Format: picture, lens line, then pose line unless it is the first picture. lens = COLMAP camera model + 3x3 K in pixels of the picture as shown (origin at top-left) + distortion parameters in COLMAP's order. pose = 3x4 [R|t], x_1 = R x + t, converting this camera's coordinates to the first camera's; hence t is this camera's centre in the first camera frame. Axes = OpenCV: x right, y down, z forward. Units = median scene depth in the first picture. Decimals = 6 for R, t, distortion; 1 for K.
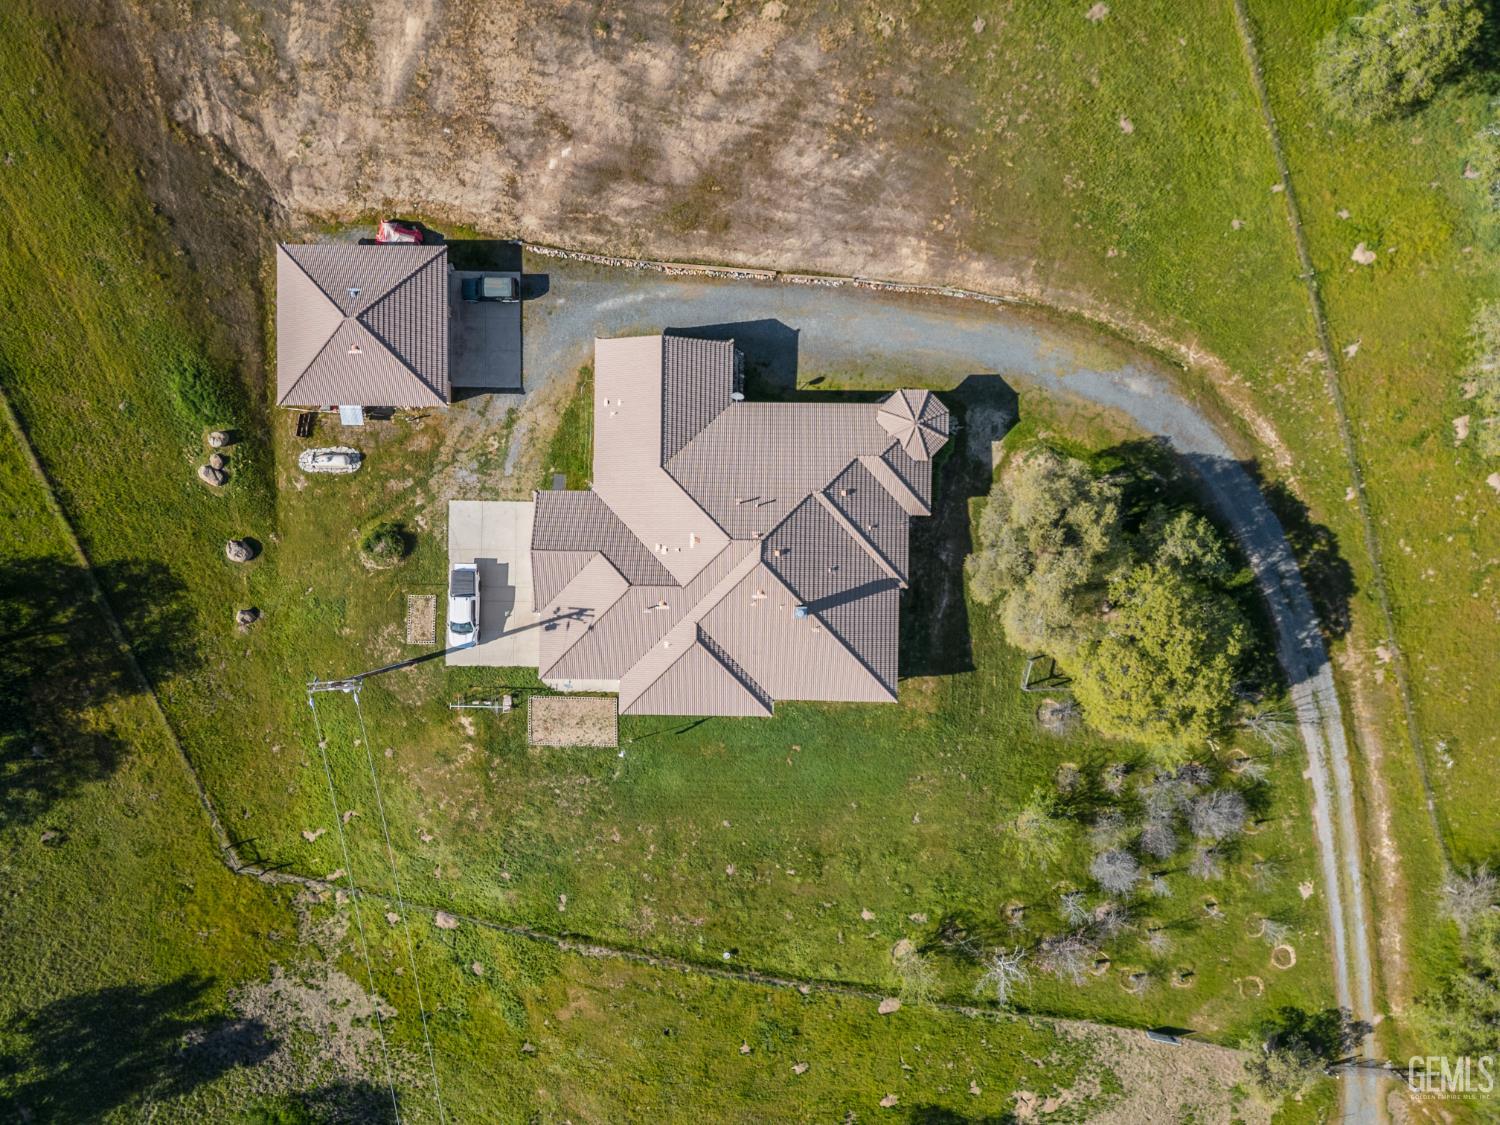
lens RADIAL K [[1058.1, 0, 750.0], [0, 1058.1, 562.5], [0, 0, 1]] dist [0.090721, -0.085647]
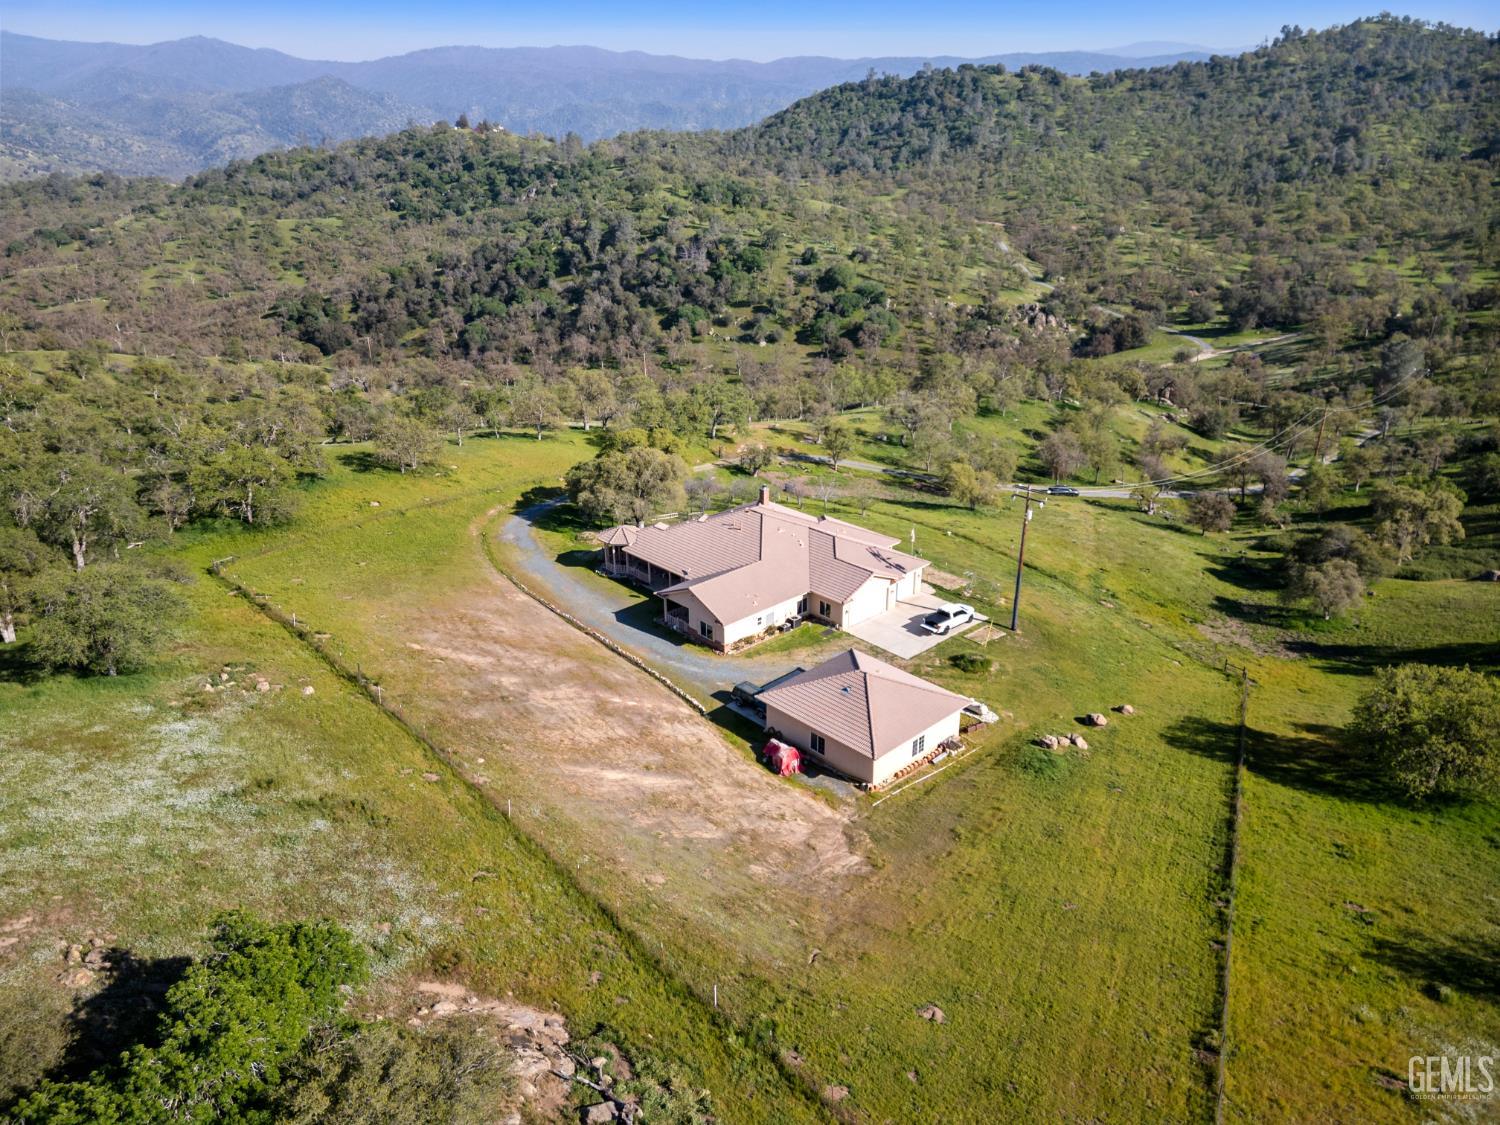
lens RADIAL K [[1058.1, 0, 750.0], [0, 1058.1, 562.5], [0, 0, 1]] dist [0.090721, -0.085647]
pose [[-0.694212, -0.262563, 0.670172, -0.919170], [0.719702, -0.266067, 0.641278, -0.906844], [0.009935, 0.927507, 0.373674, 0.461891]]
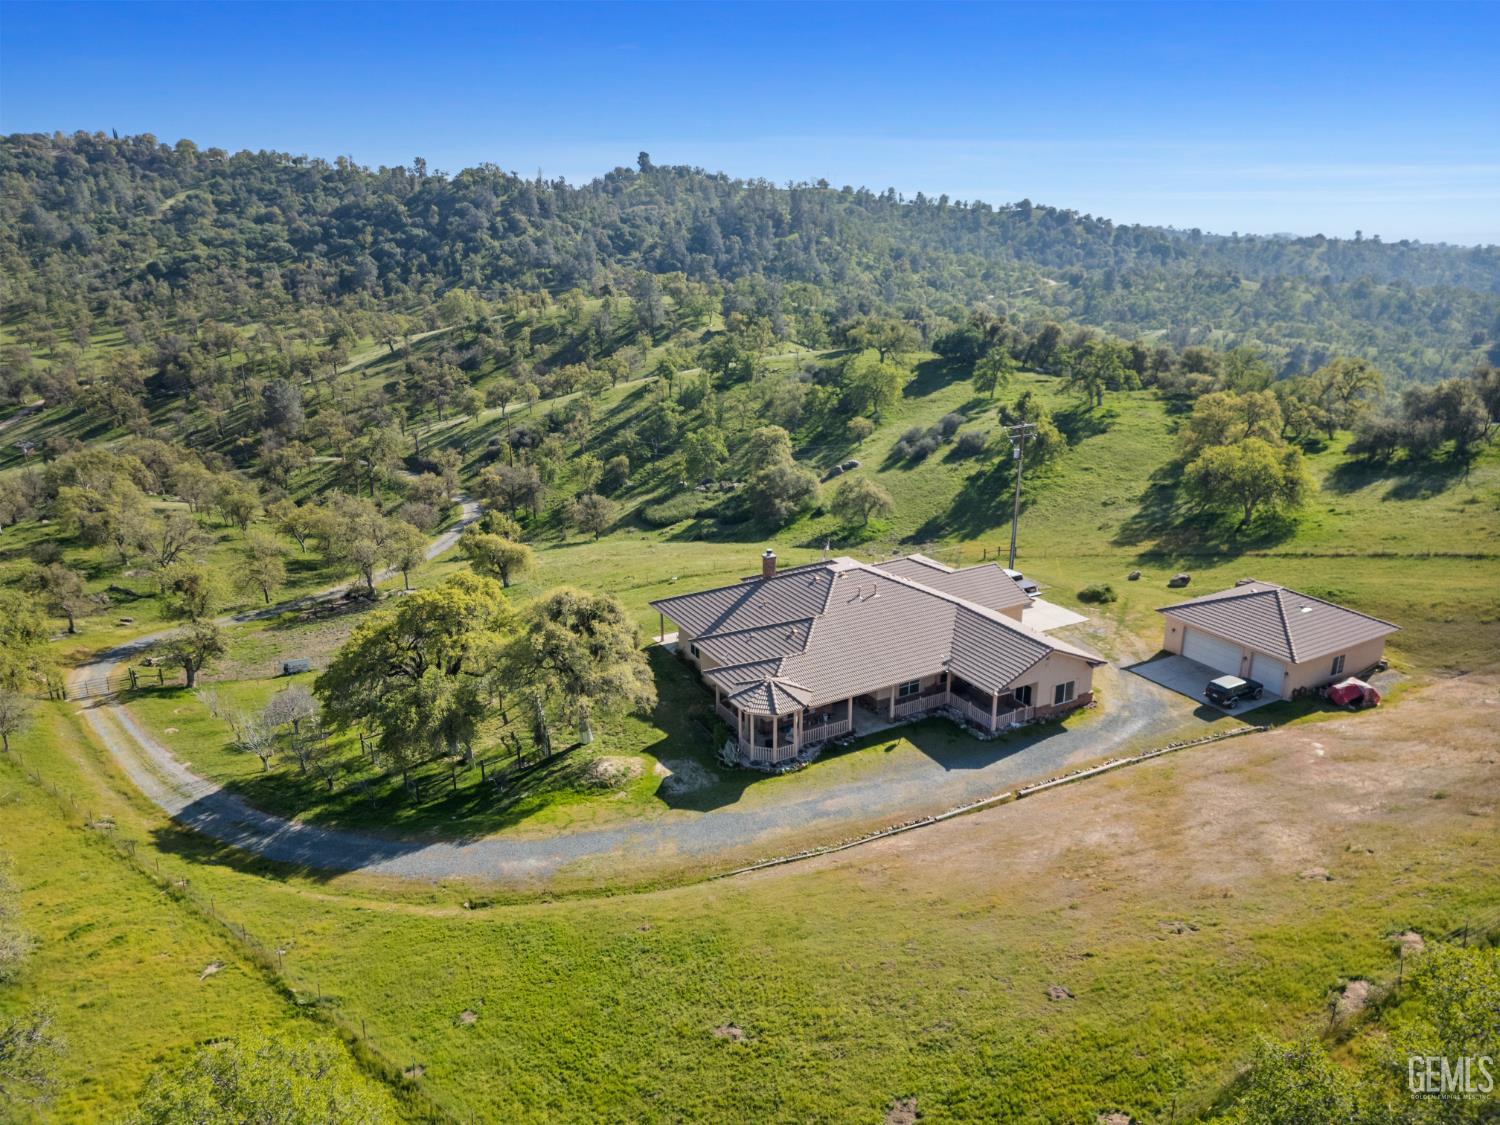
lens RADIAL K [[1058.1, 0, 750.0], [0, 1058.1, 562.5], [0, 0, 1]] dist [0.090721, -0.085647]
pose [[-0.857045, 0.182765, -0.481737, 0.536158], [-0.514850, -0.267354, 0.814525, -0.758278], [0.020073, 0.946107, 0.323231, 0.583859]]
